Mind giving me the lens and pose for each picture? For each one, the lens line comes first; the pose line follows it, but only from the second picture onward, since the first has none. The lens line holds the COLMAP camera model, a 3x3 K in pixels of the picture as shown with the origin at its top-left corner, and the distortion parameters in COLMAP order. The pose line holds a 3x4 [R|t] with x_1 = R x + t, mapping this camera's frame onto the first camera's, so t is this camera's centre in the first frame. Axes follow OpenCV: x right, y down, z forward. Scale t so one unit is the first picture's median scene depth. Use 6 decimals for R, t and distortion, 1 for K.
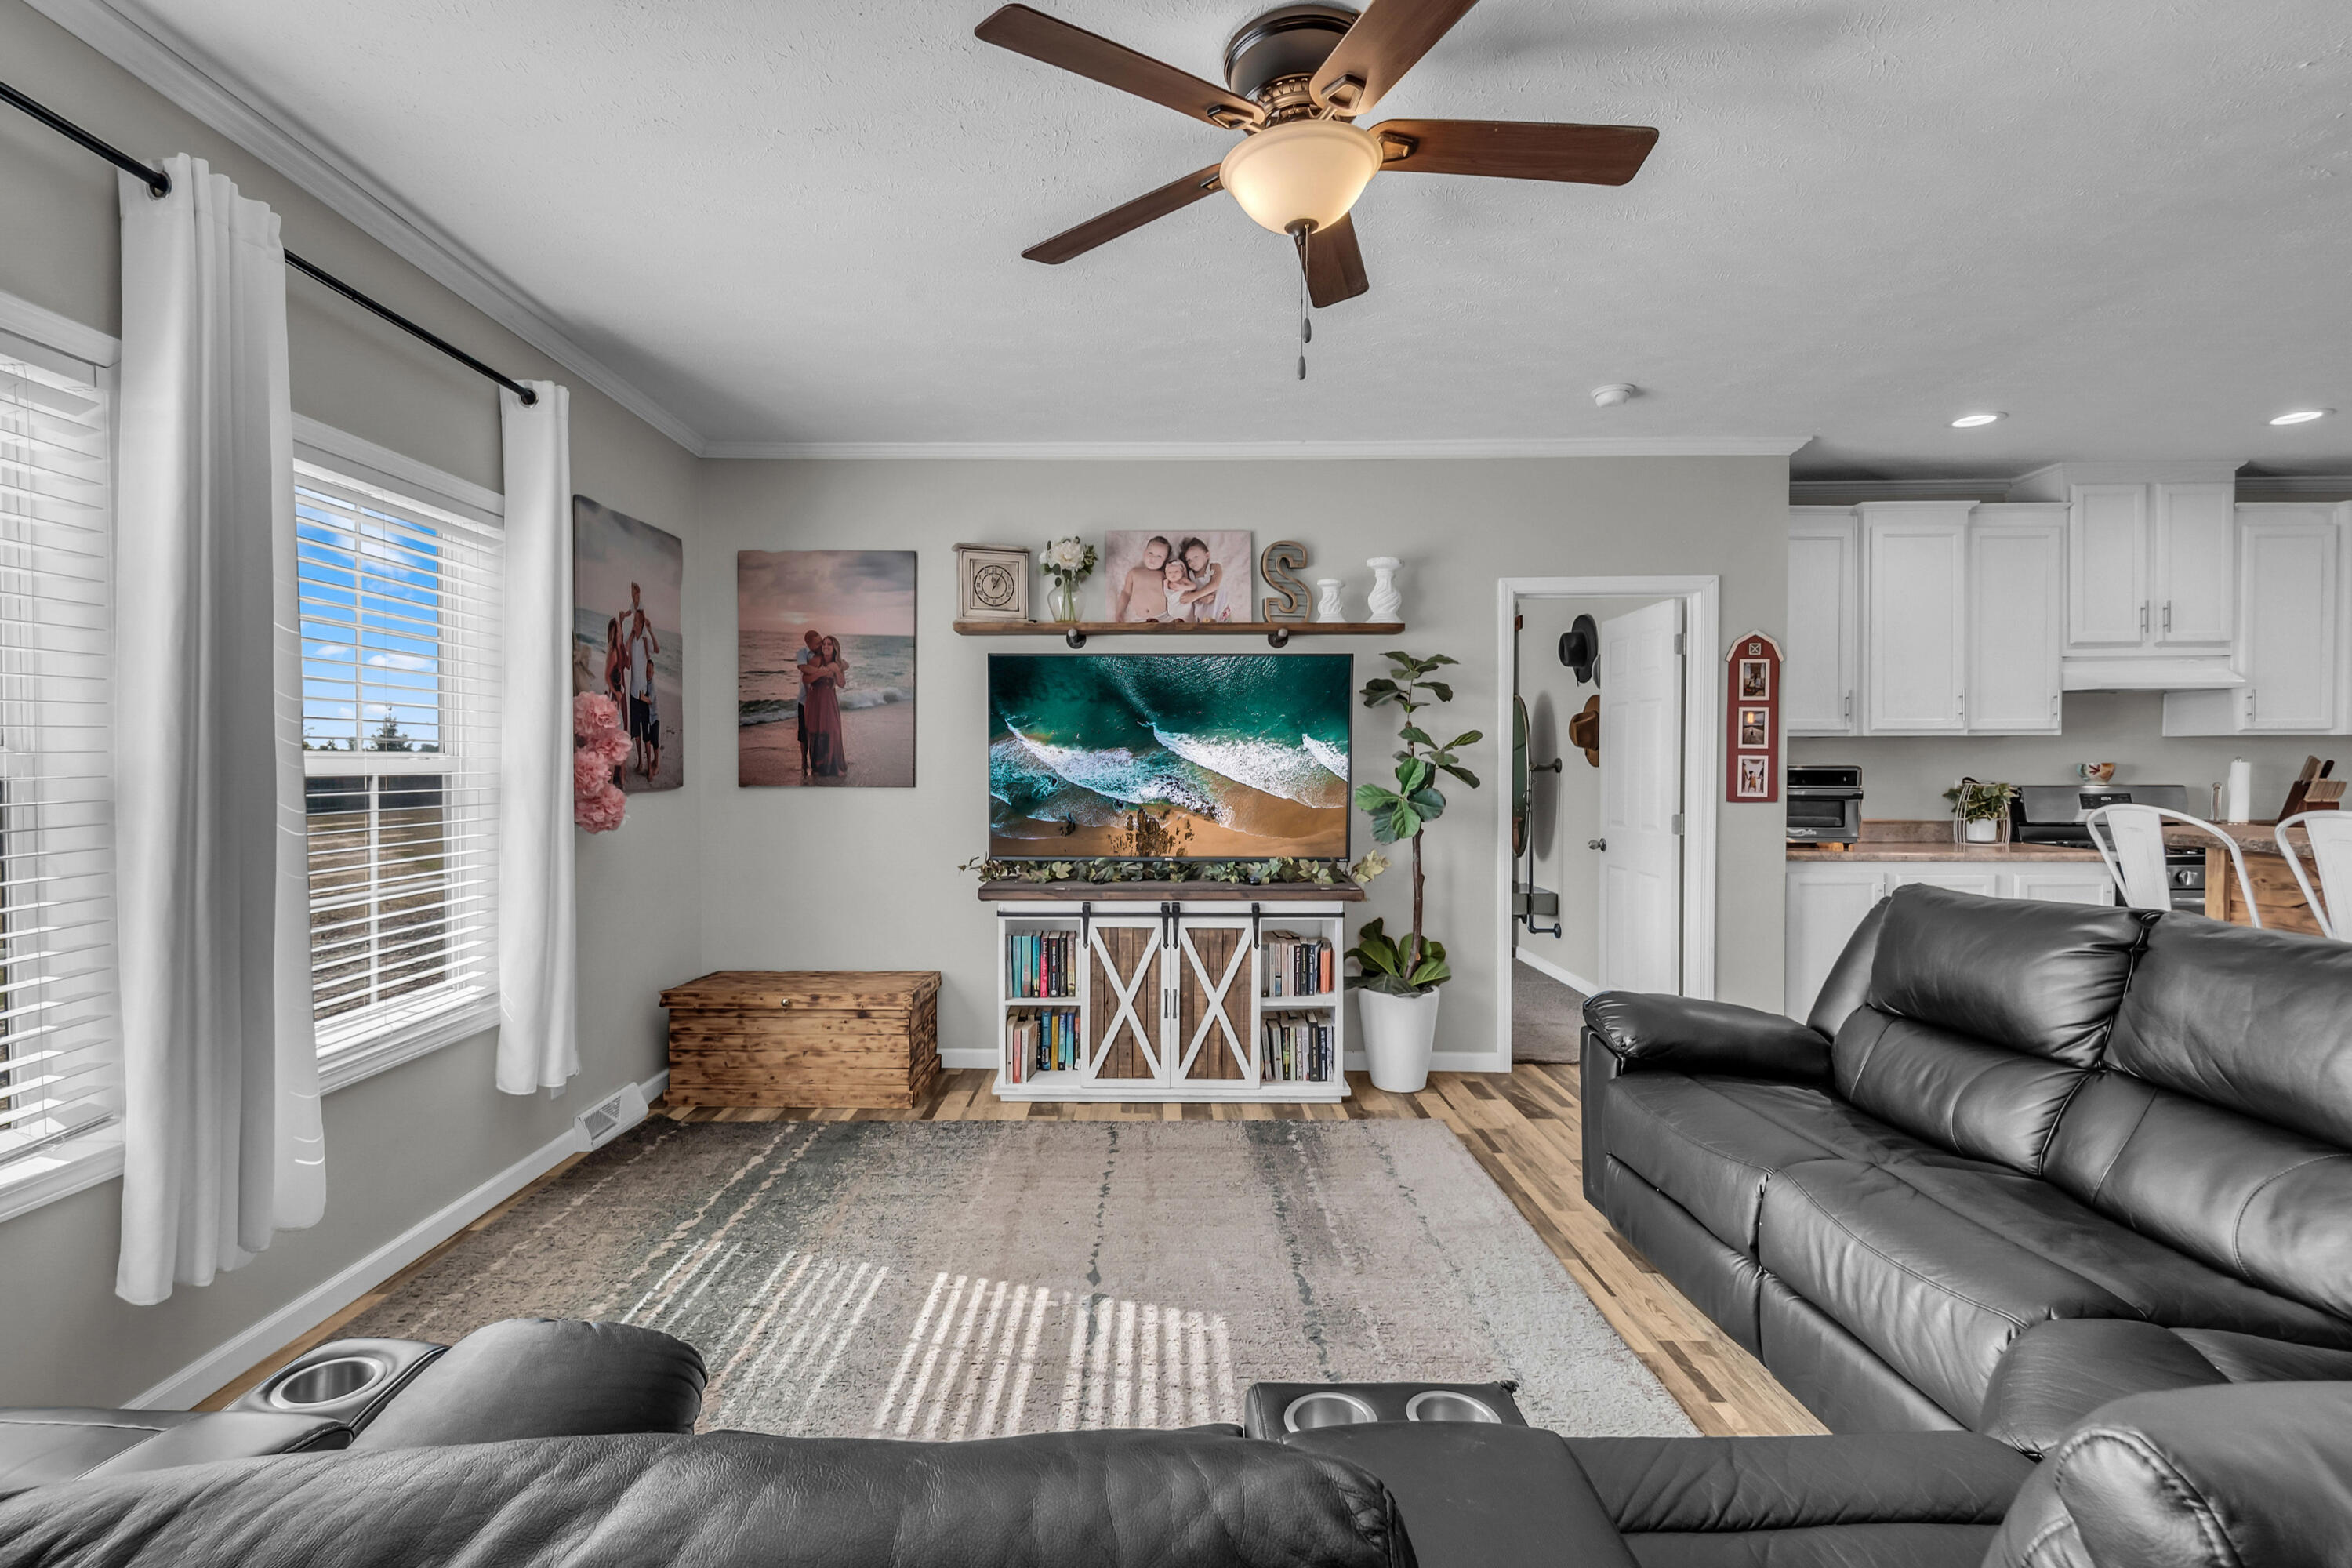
lens RADIAL K [[1042.9, 0, 1130.9], [0, 1042.9, 772.5], [0, 0, 1]] dist [0.006007, -0.005839]
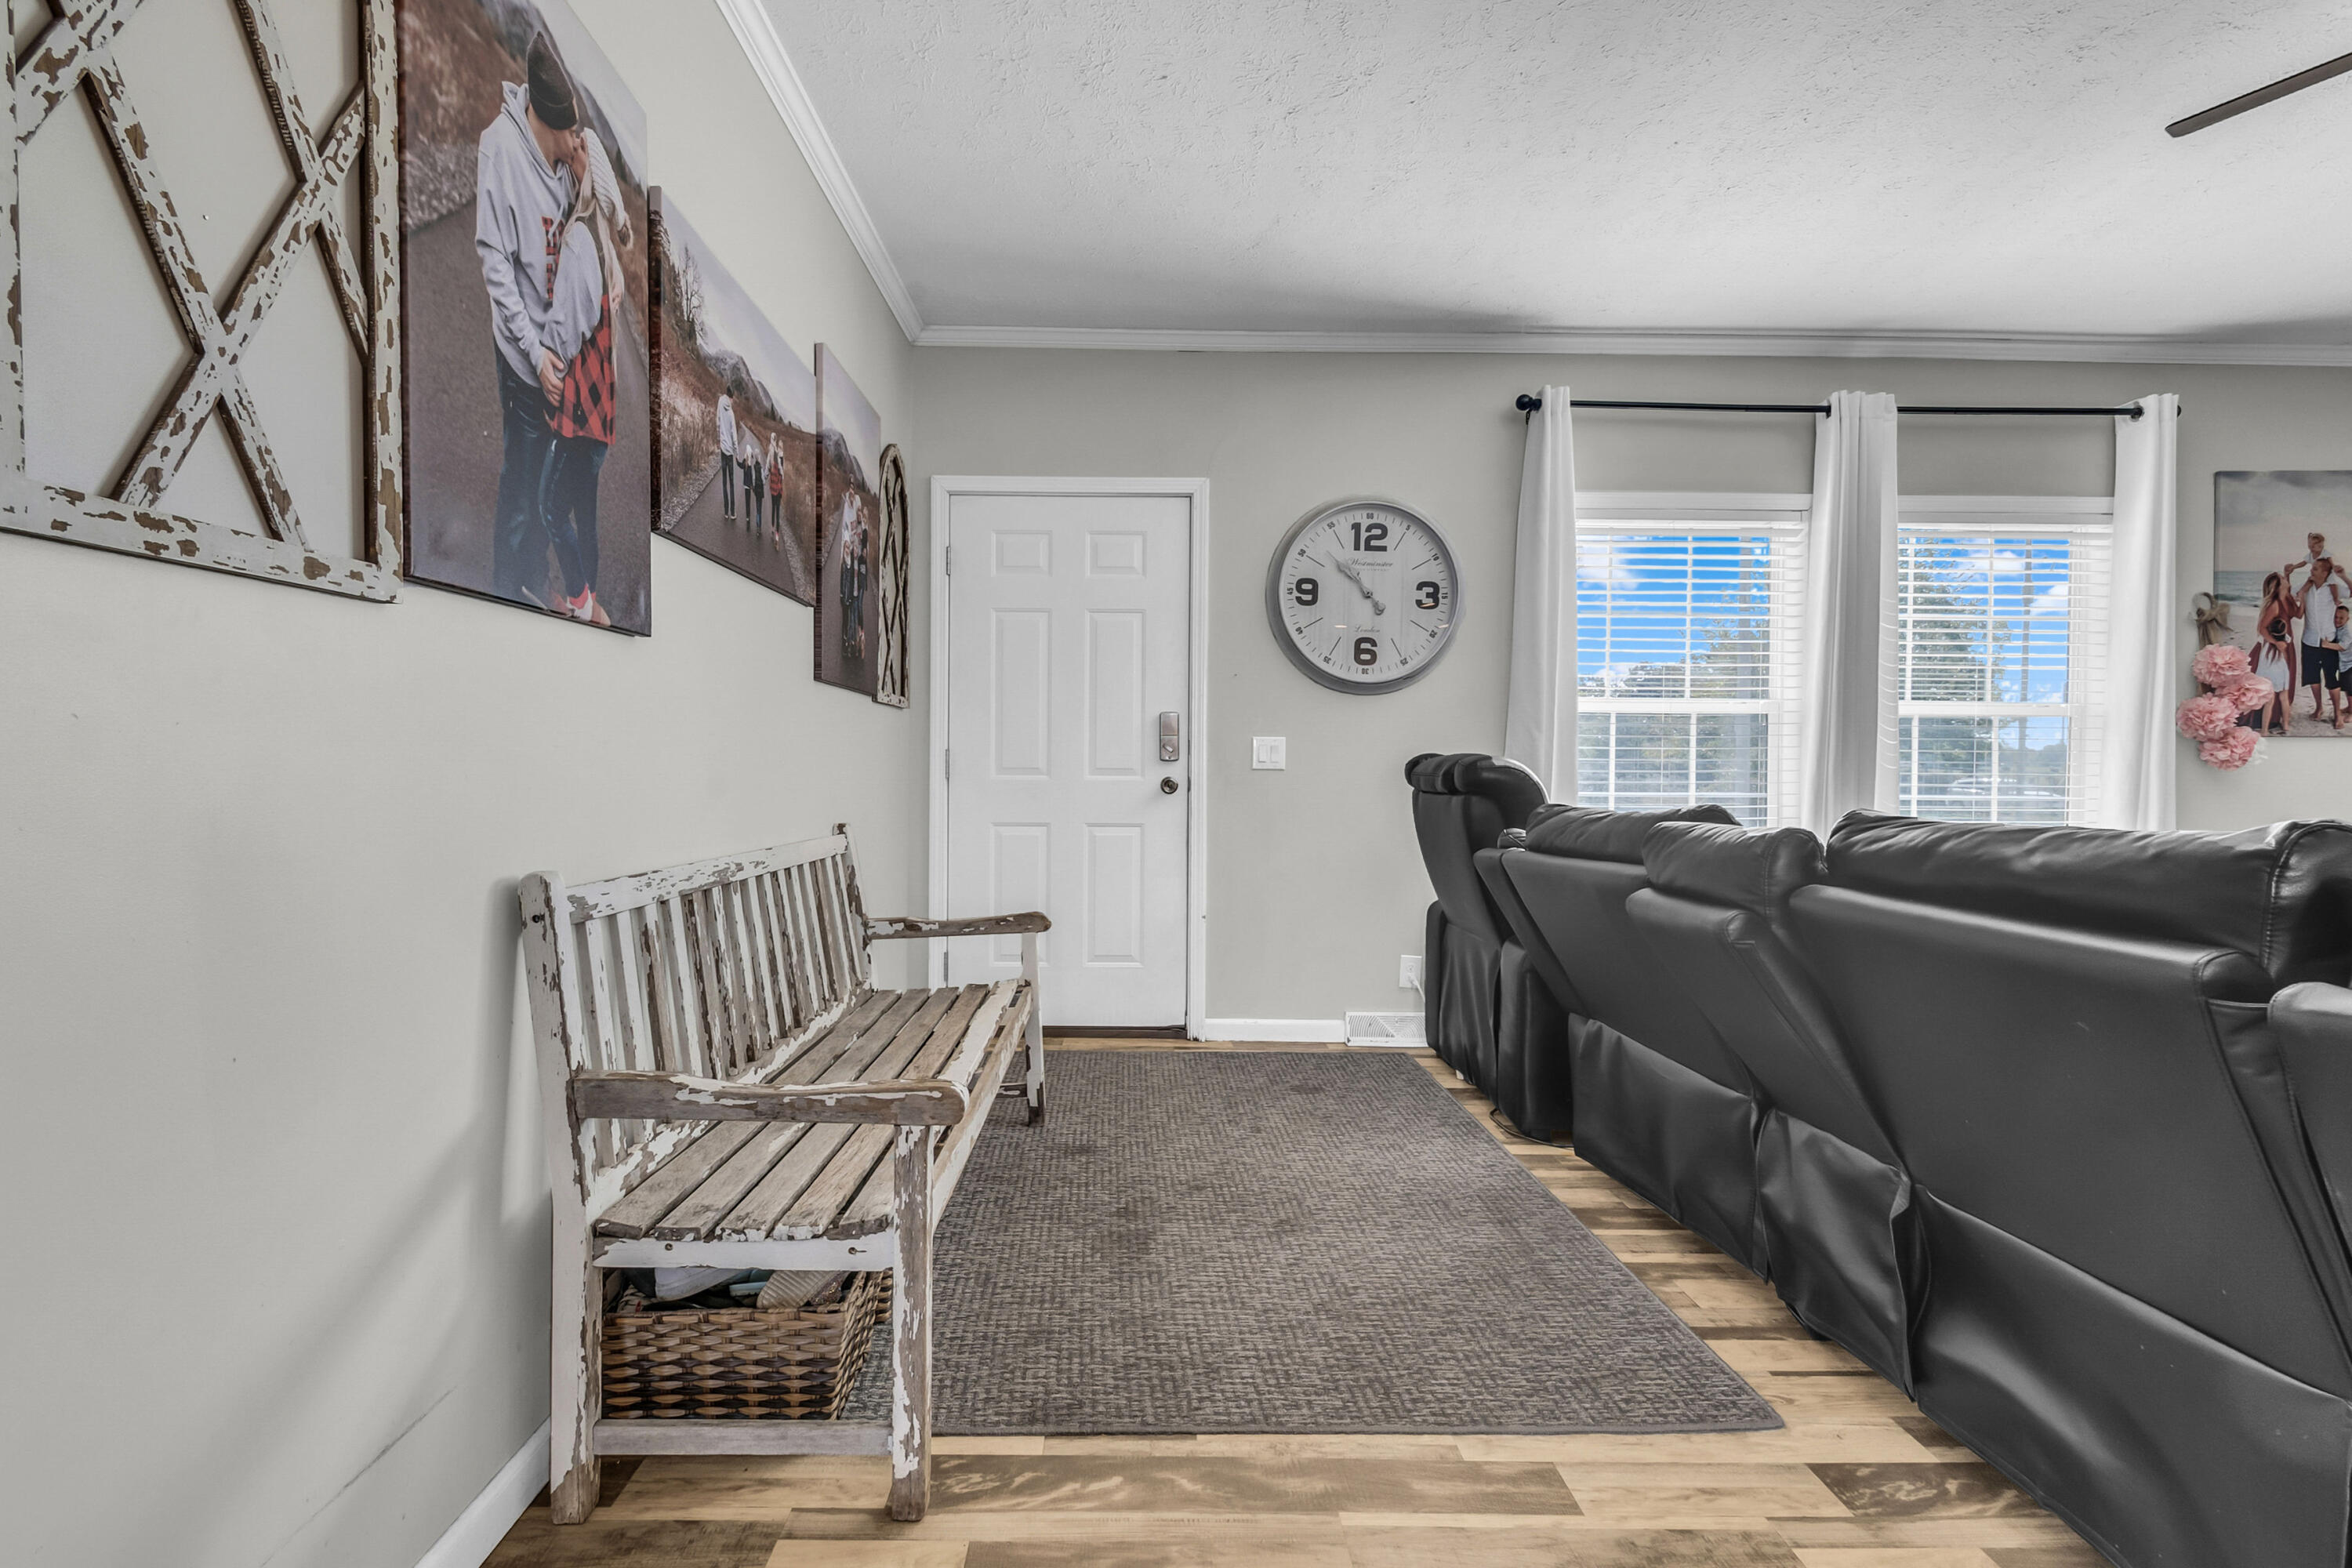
lens RADIAL K [[1042.9, 0, 1143.9], [0, 1042.9, 783.4], [0, 0, 1]] dist [0.006007, -0.005839]
pose [[0.022609, 0.020896, -0.999526, 0.581820], [-0.017864, 0.999630, 0.020494, 0.070072], [0.999585, 0.017392, 0.022974, -0.184916]]
